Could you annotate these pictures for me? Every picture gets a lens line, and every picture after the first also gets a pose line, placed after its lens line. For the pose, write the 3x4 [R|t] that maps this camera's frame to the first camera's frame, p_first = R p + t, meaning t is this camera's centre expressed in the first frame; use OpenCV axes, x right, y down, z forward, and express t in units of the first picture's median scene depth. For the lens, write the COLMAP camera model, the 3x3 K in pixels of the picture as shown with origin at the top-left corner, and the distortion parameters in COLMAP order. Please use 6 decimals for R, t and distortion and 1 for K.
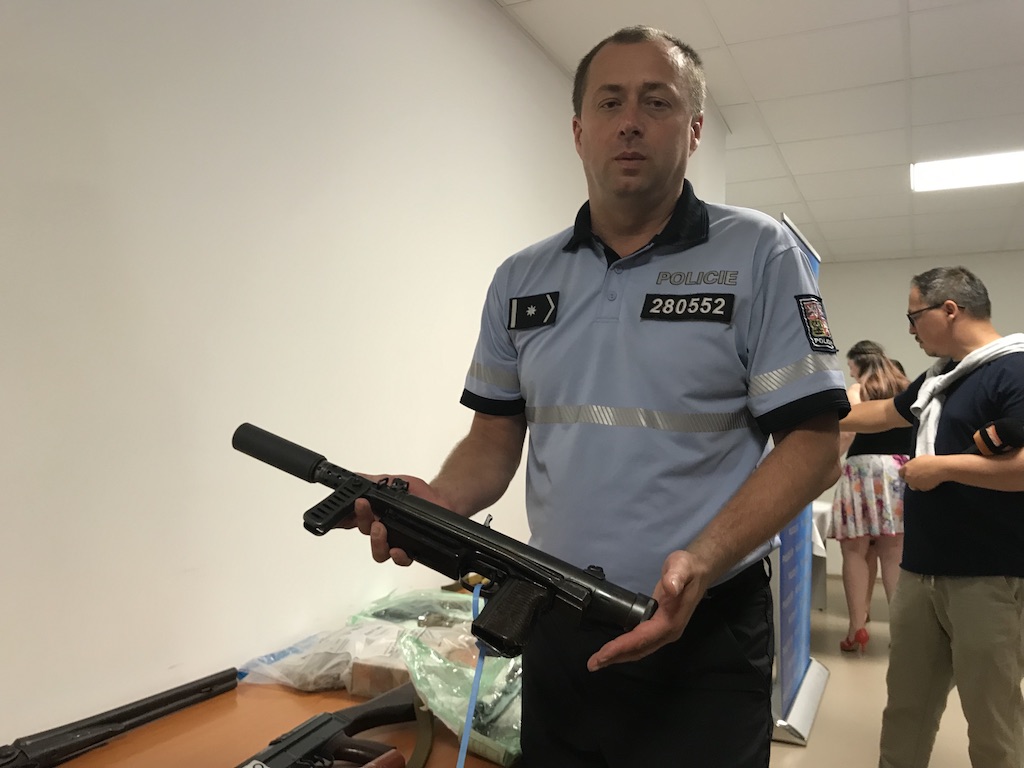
lens RADIAL K [[829.4, 0, 511.7], [0, 829.4, 382.8], [0, 0, 1]] dist [0.010178, 0.008885]
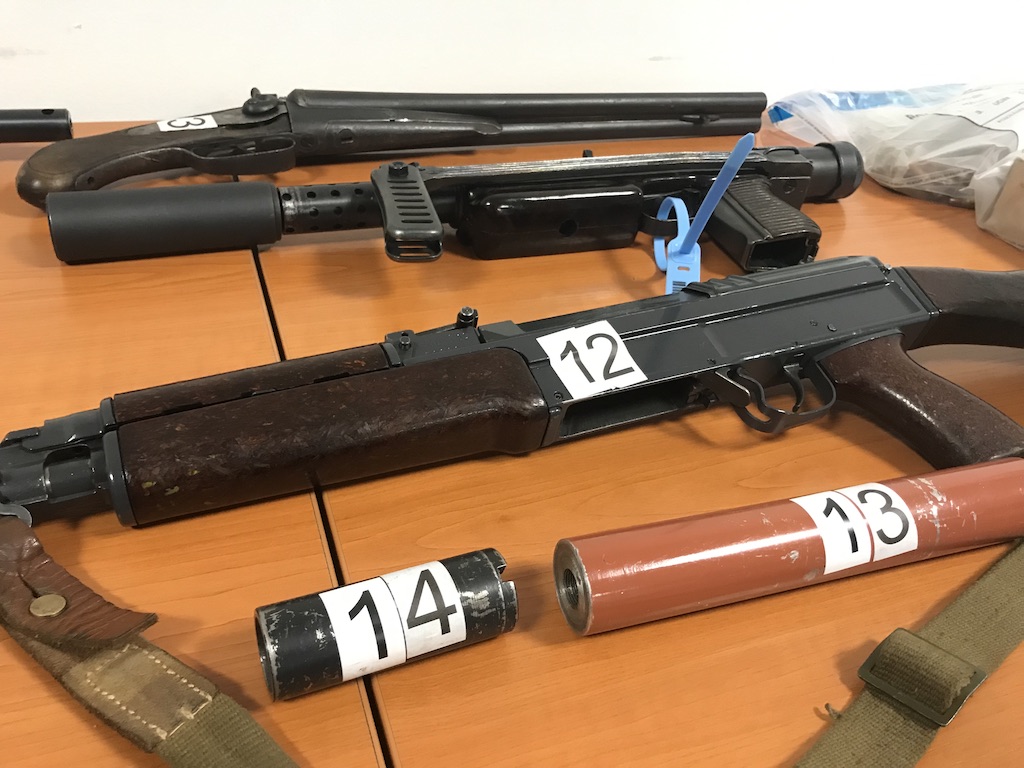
lens RADIAL K [[829.4, 0, 511.0], [0, 829.4, 382.9], [0, 0, 1]] dist [0.010178, 0.008885]
pose [[0.711219, 0.455165, -0.535717, -0.098262], [-0.049884, 0.792833, 0.607394, 0.188491], [0.701199, -0.405266, 0.586583, 0.541666]]
